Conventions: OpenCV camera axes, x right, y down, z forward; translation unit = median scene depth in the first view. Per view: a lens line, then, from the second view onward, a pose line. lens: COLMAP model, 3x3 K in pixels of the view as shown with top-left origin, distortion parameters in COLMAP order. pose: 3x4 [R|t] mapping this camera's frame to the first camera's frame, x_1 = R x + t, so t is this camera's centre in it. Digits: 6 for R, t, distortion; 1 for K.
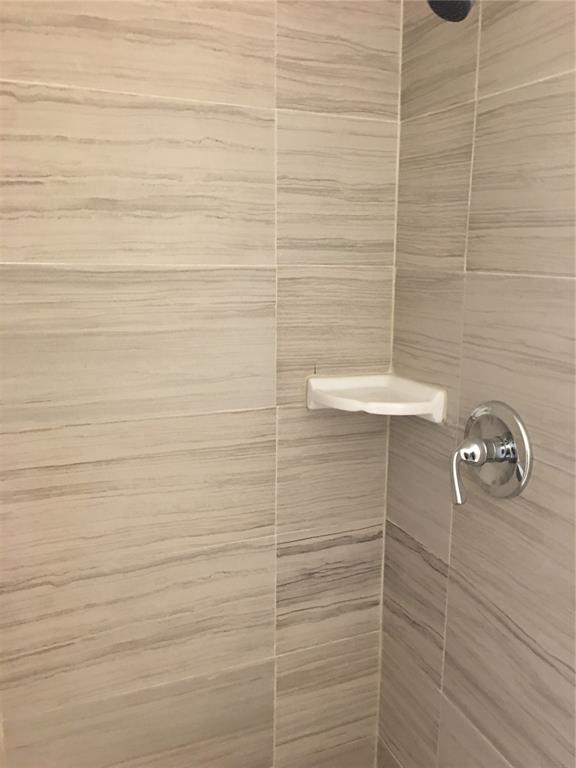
lens RADIAL K [[664.6, 0, 287.9], [0, 664.6, 400.8], [0, 0, 1]] dist [0.090633, -0.114010]
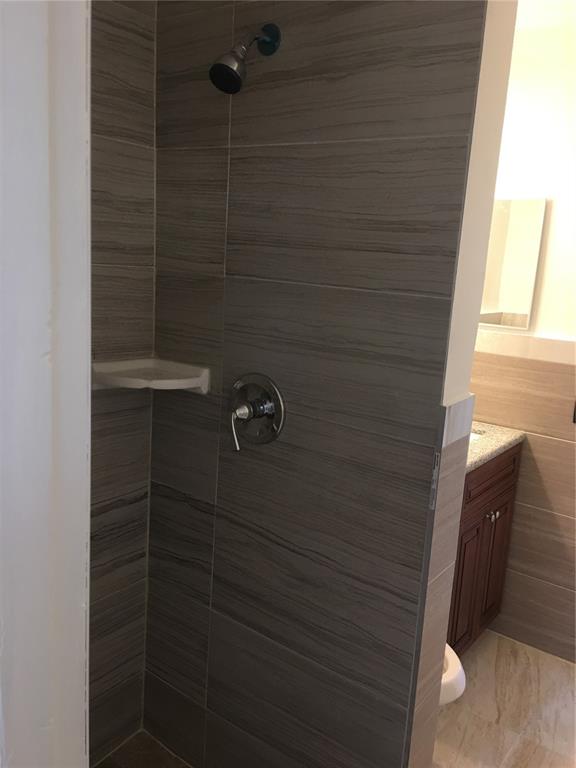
lens RADIAL K [[664.6, 0, 287.9], [0, 664.6, 400.8], [0, 0, 1]] dist [0.090633, -0.114010]
pose [[0.861376, -0.070326, 0.503077, -0.264447], [0.062495, 0.997518, 0.032440, 0.014703], [-0.504109, 0.003497, 0.863633, -0.164373]]
